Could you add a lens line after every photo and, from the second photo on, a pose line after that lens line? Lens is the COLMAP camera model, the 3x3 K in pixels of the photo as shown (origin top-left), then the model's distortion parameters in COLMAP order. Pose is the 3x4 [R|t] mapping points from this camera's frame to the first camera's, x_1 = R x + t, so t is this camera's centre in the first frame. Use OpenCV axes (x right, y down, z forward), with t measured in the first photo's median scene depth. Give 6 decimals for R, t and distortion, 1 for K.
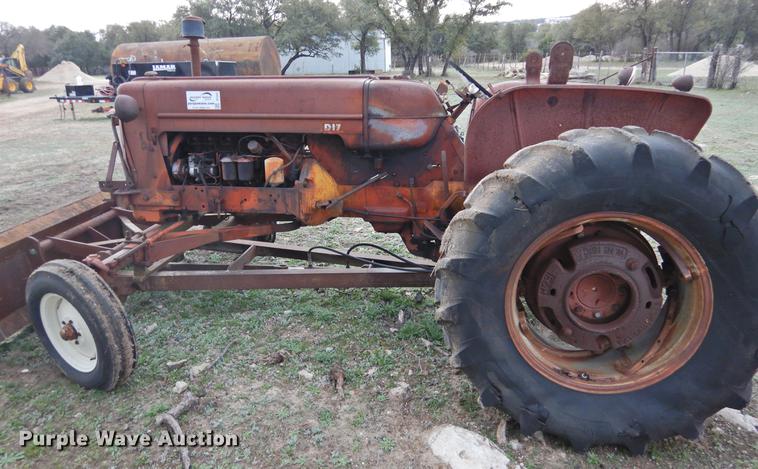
lens RADIAL K [[525.4, 0, 379.0], [0, 525.4, 234.5], [0, 0, 1]] dist [0.001533, 0.004851]
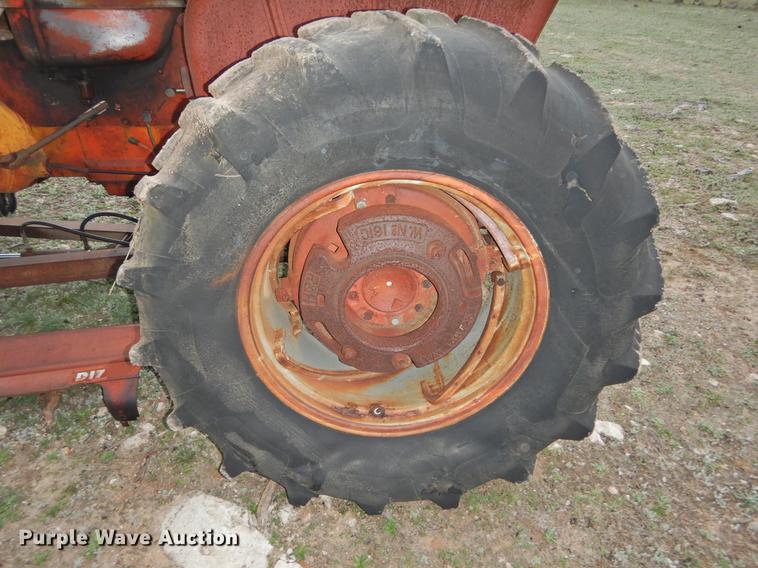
lens RADIAL K [[528.4, 0, 369.4], [0, 528.4, 280.9], [0, 0, 1]] dist [0.016674, 0.000412]
pose [[0.978882, -0.094841, 0.181094, 0.208096], [0.053092, 0.973415, 0.222809, -0.038172], [-0.197411, -0.208489, 0.957894, 0.290762]]
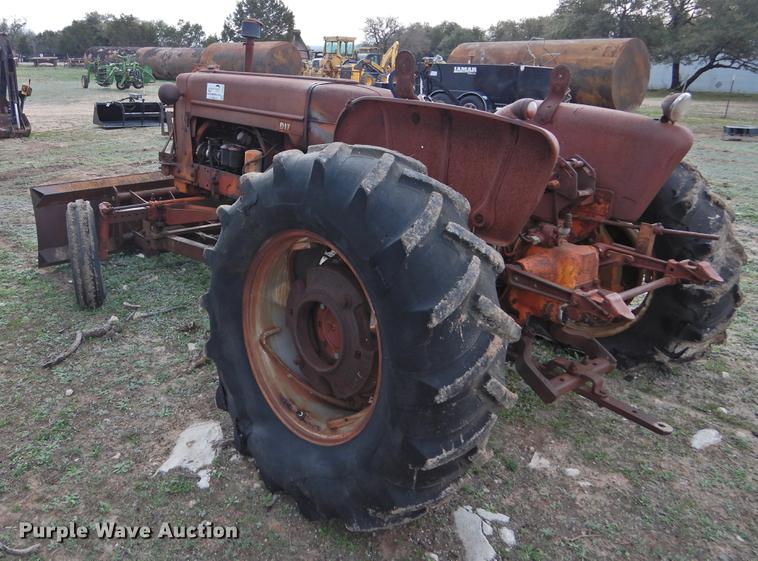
lens RADIAL K [[664.8, 0, 328.9], [0, 664.8, 236.9], [0, 0, 1]] dist [0.000931, -0.004969]
pose [[0.756569, 0.208673, -0.619725, 0.818695], [-0.249506, 0.968137, 0.021389, -0.046124], [0.604442, 0.138443, 0.784527, 0.073390]]
